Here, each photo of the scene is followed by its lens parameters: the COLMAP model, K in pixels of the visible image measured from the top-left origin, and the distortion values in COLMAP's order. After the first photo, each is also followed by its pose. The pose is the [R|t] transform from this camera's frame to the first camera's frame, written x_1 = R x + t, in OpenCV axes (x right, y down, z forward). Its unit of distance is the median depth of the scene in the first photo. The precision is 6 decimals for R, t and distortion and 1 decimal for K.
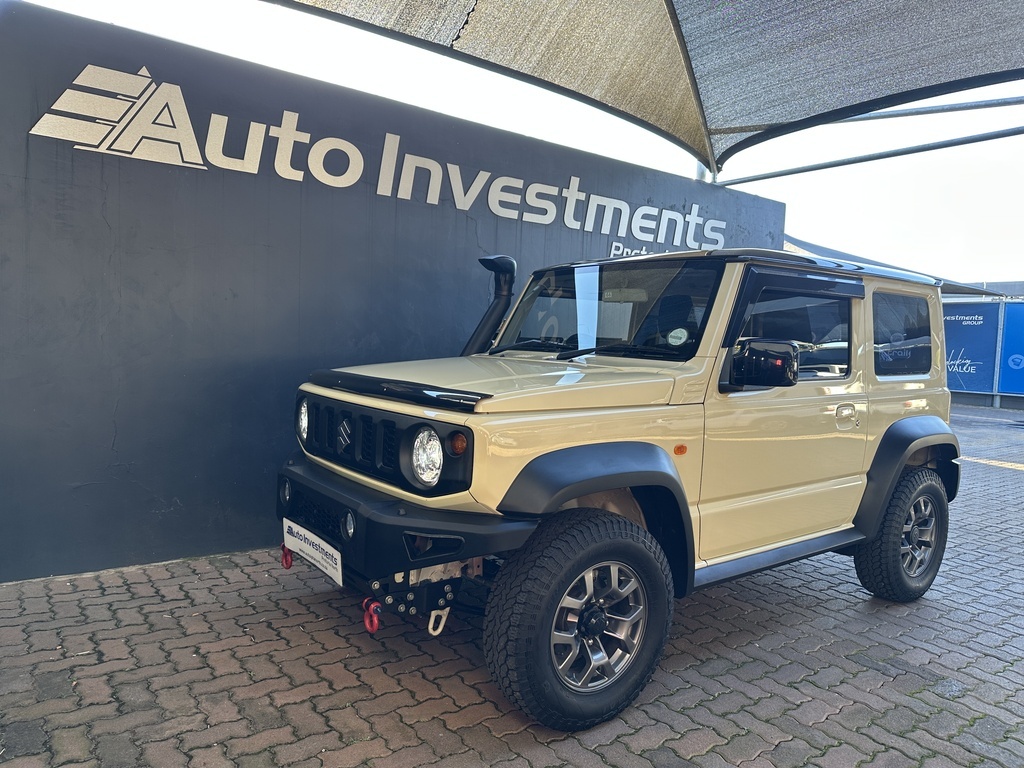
lens RADIAL K [[722.6, 0, 507.9], [0, 722.6, 420.7], [0, 0, 1]] dist [0.017023, -0.036720]
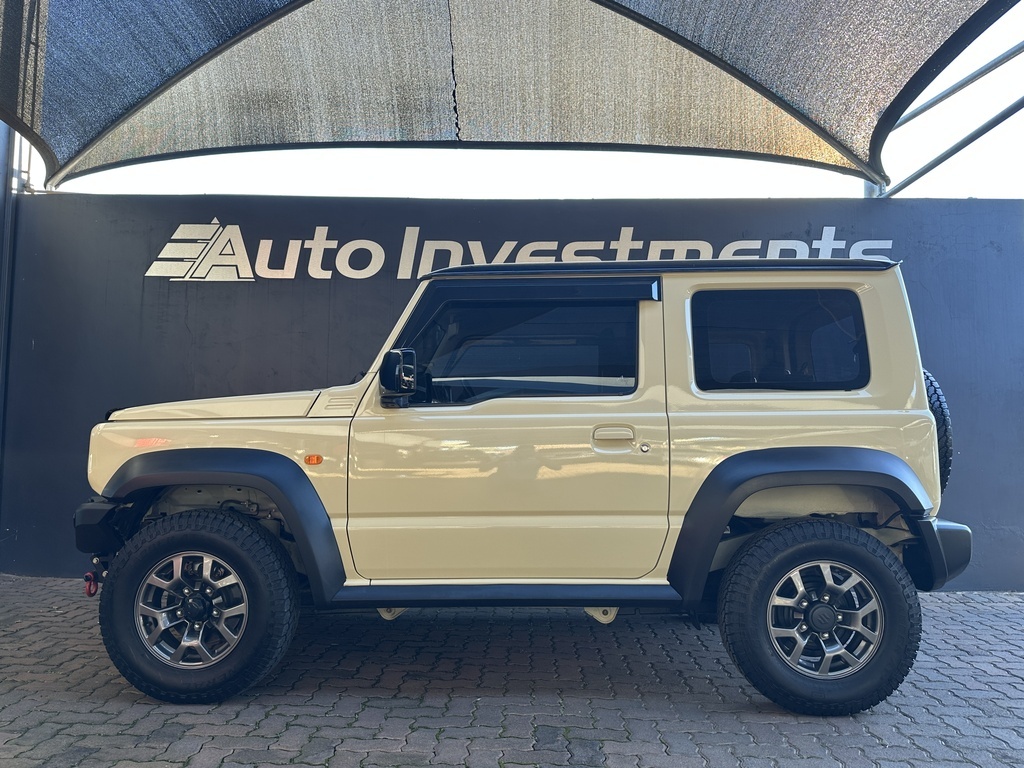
lens RADIAL K [[785.4, 0, 507.6], [0, 785.4, 417.1], [0, 0, 1]] dist [0.049938, -0.085035]
pose [[0.787269, -0.060908, -0.613594, 0.819669], [-0.041633, 0.987588, -0.151450, 0.098885], [0.615202, 0.144778, 0.774962, 0.199095]]
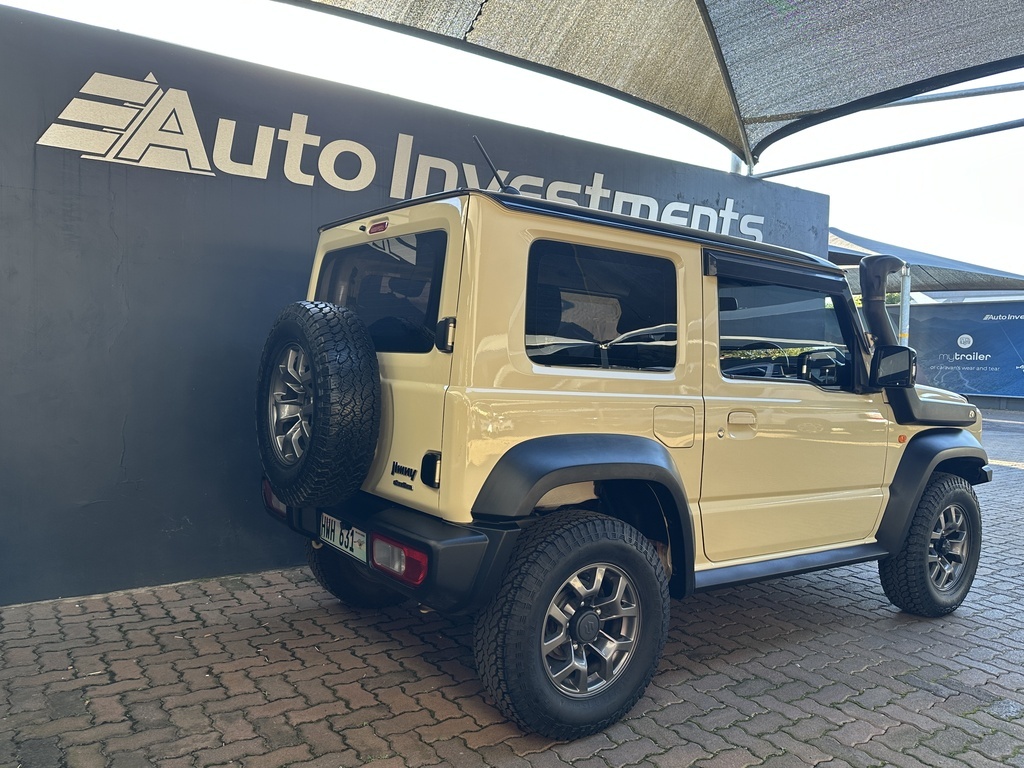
lens RADIAL K [[785.4, 0, 502.4], [0, 785.4, 427.7], [0, 0, 1]] dist [0.049938, -0.085035]
pose [[0.999011, -0.014405, -0.042061, 0.008366], [0.013758, 0.999783, -0.015628, 0.011884], [0.042277, 0.015034, 0.998993, -0.036678]]
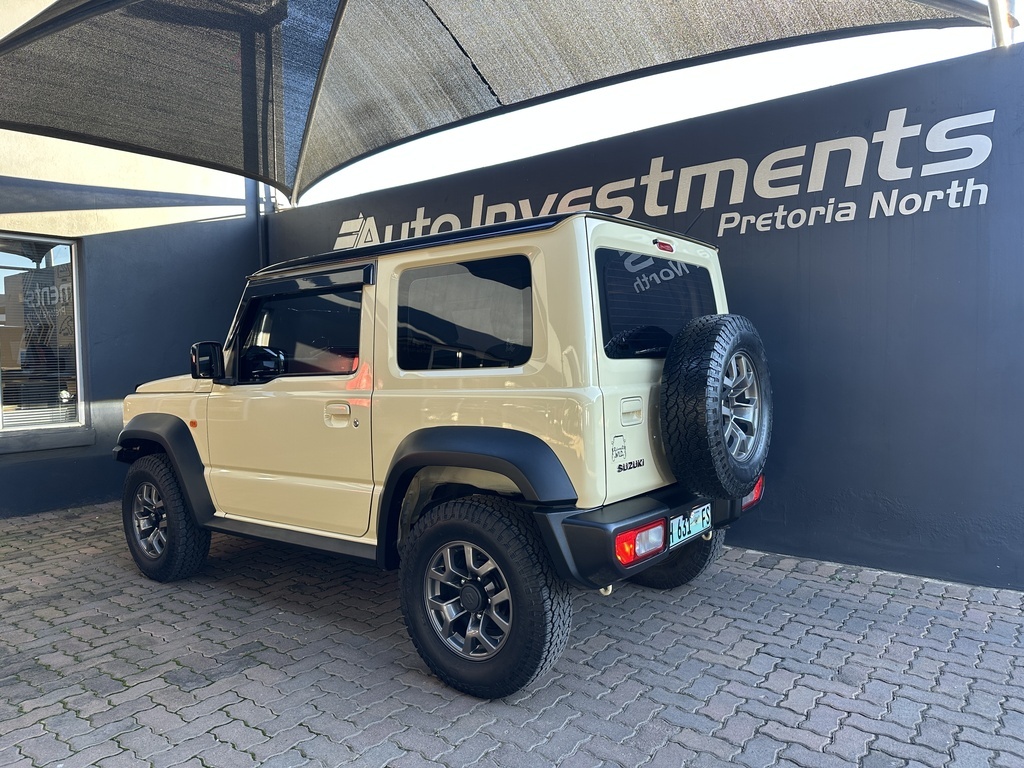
lens RADIAL K [[722.6, 0, 498.8], [0, 722.6, 419.8], [0, 0, 1]] dist [0.017023, -0.036720]
pose [[0.252179, 0.030814, -0.967190, 1.265123], [-0.076128, 0.997027, 0.011915, -0.022481], [0.964682, 0.070625, 0.253775, 0.858830]]
